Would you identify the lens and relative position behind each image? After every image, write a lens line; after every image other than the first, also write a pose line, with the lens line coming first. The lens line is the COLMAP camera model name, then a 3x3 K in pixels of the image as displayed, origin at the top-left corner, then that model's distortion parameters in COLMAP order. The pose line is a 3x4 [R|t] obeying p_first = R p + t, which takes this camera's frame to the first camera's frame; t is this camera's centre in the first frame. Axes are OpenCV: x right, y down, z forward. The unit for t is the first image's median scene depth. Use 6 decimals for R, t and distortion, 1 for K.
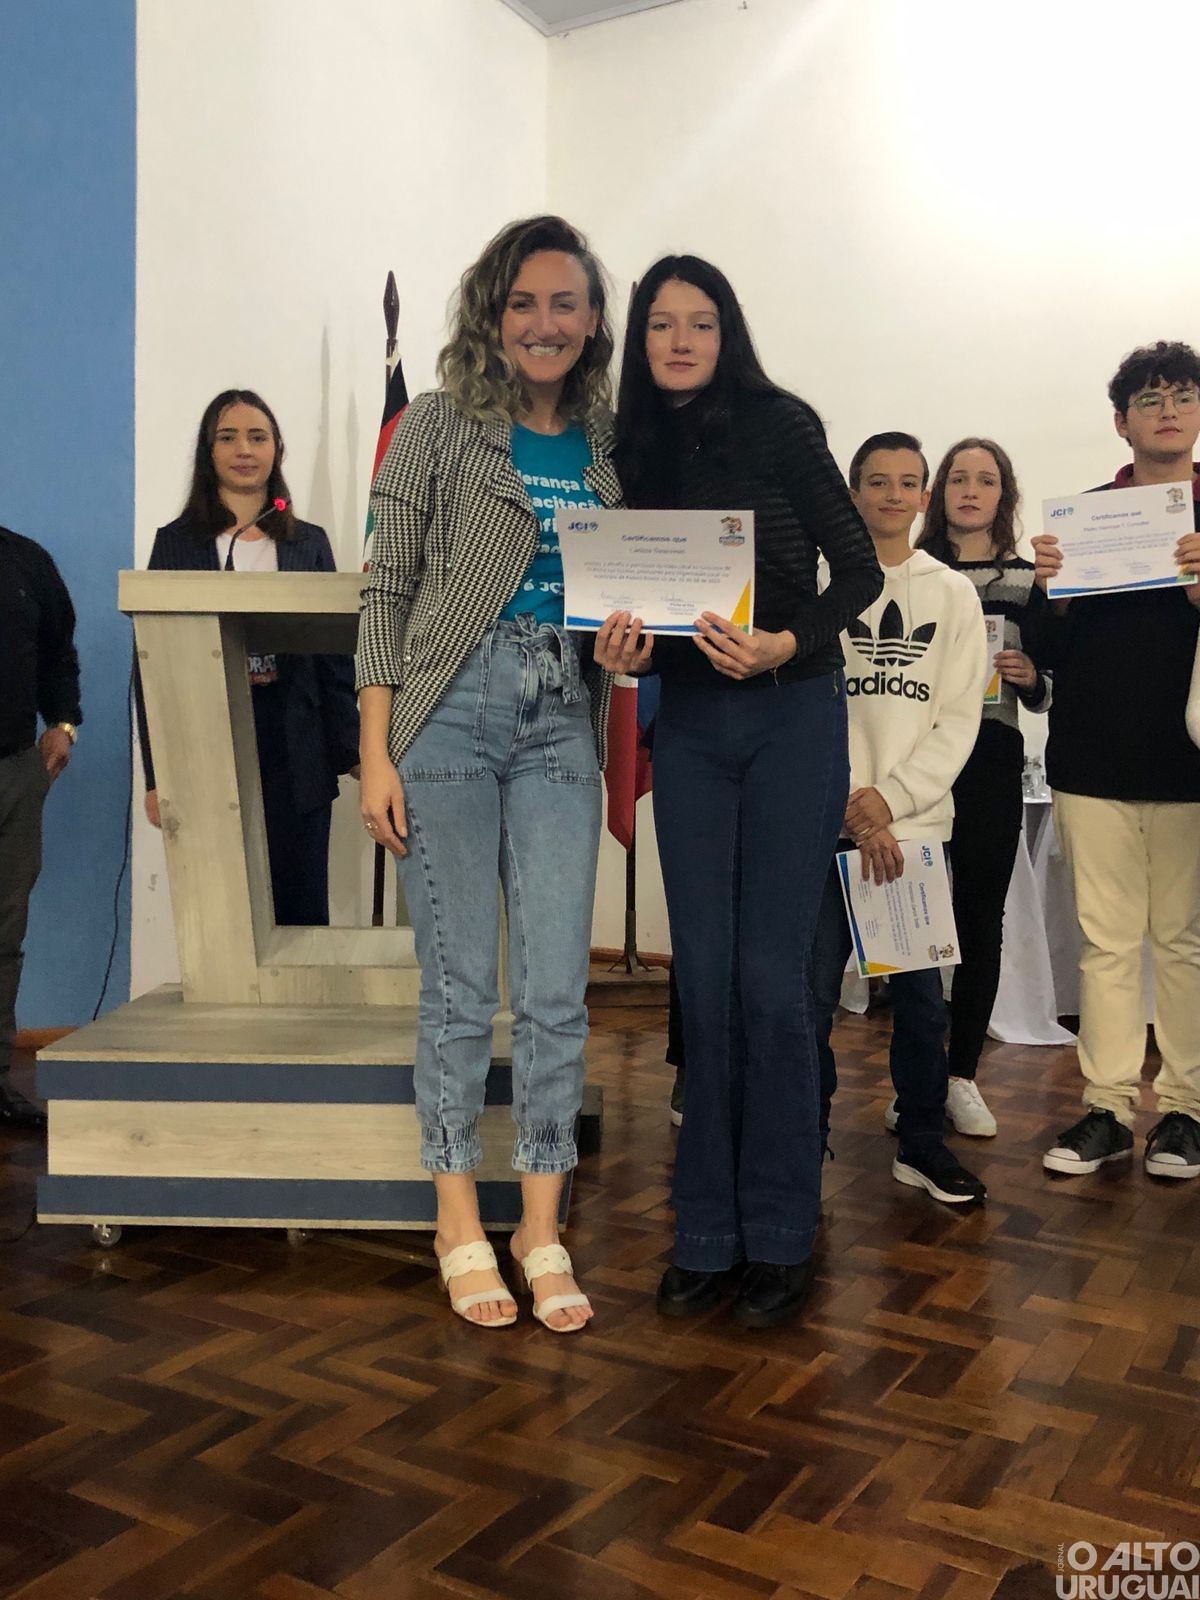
lens RADIAL K [[1557.6, 0, 610.3], [0, 1557.6, 760.7], [0, 0, 1]] dist [0.052419, 0.012394]
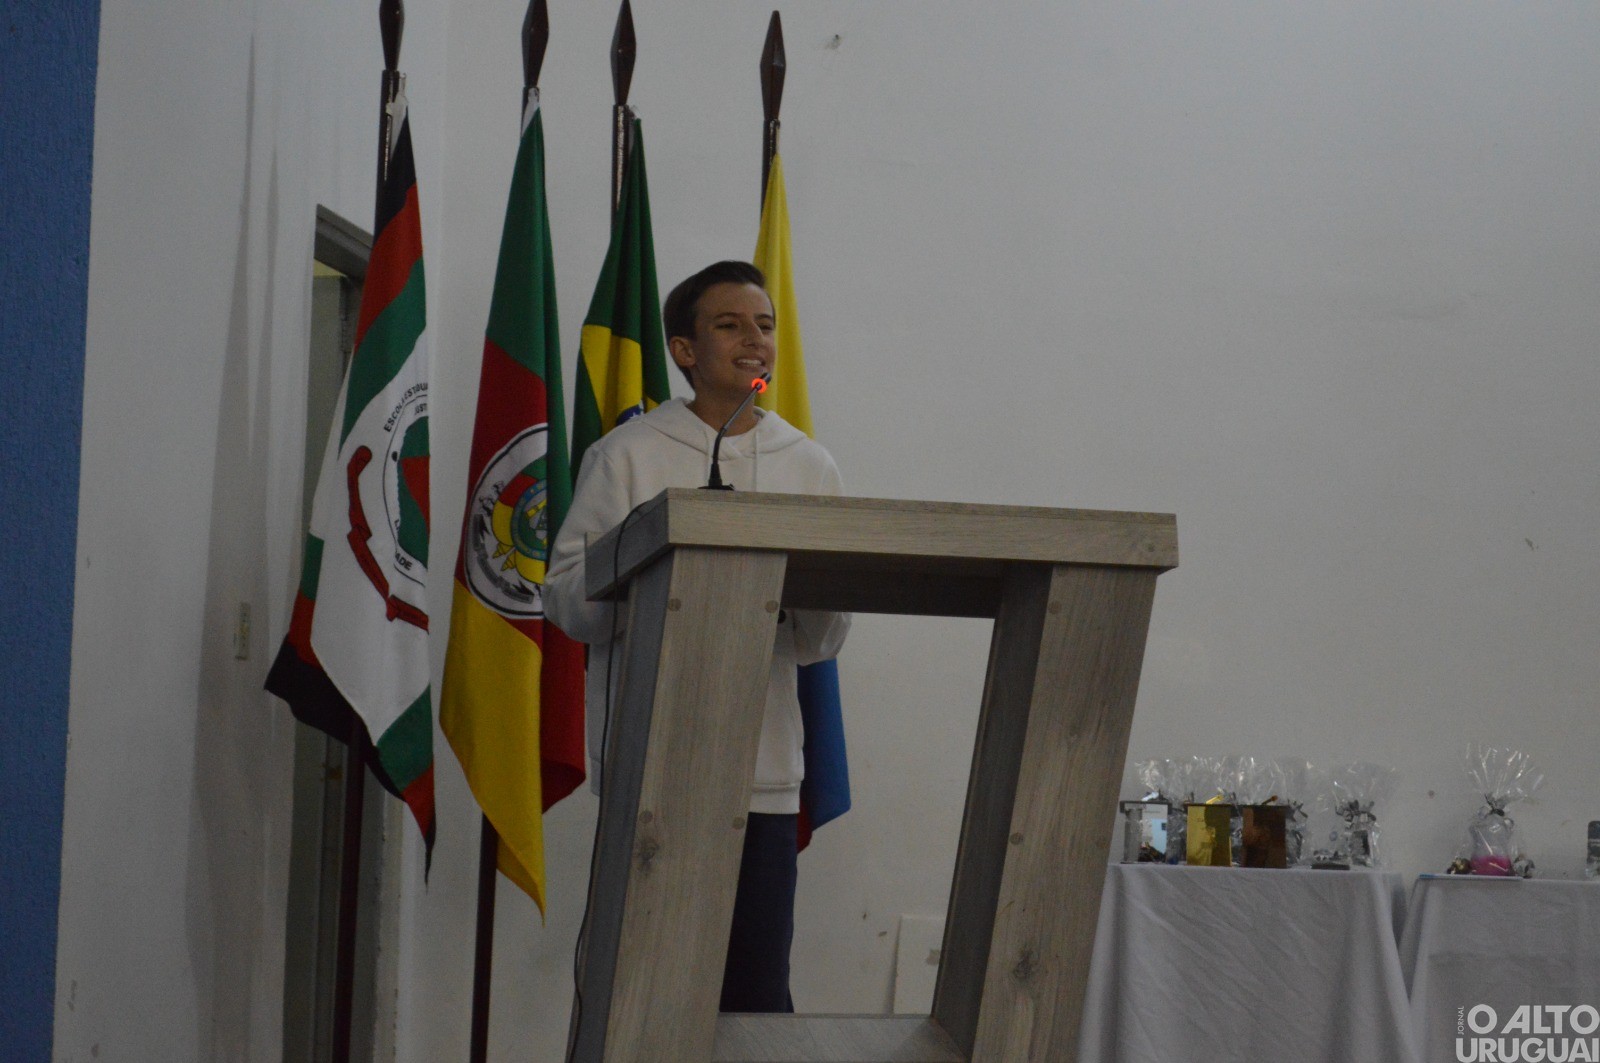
lens RADIAL K [[3691.9, 0, 800.0], [0, 3691.9, 531.5], [0, 0, 1]] dist [0.026239, 0.225189]
pose [[0.938386, 0.042804, 0.342927, -0.830613], [-0.010012, 0.995251, -0.096829, 0.061784], [-0.345443, 0.087429, 0.934358, -0.598811]]
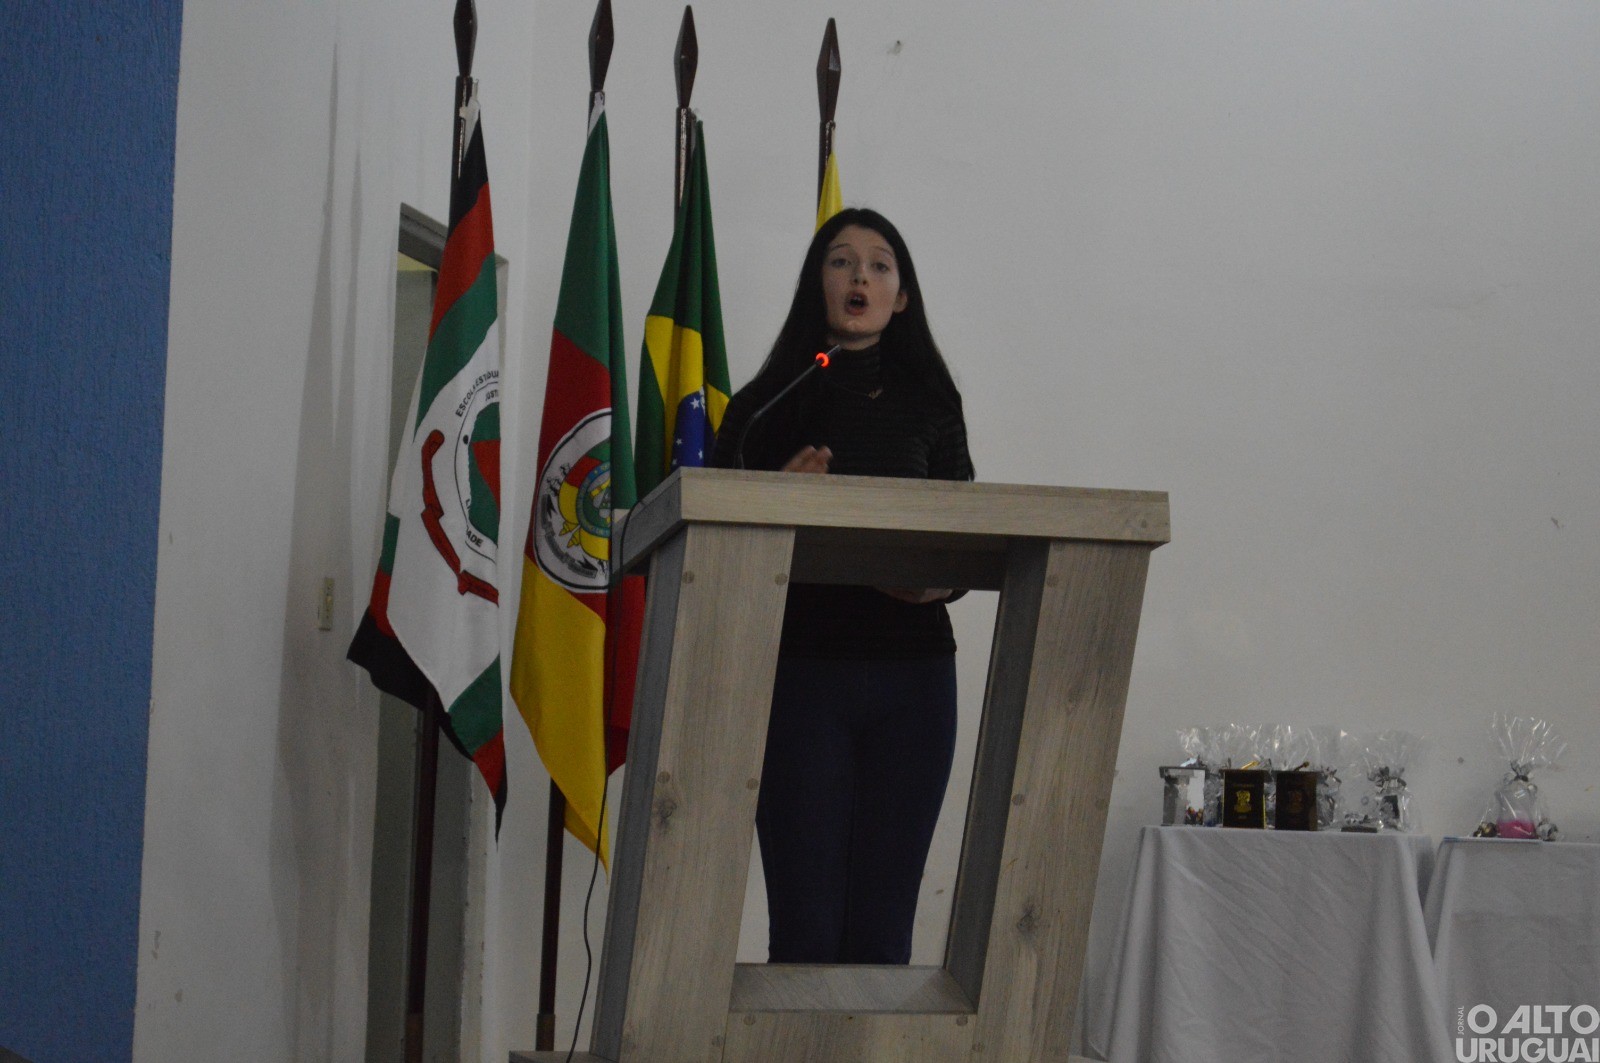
lens RADIAL K [[3491.5, 0, 800.0], [0, 3491.5, 531.5], [0, 0, 1]] dist [0.025173, 0.169209]
pose [[0.951709, 0.041417, 0.304194, -0.767815], [-0.014031, 0.995691, -0.091669, 0.064387], [-0.306680, 0.082974, 0.948189, -0.621675]]
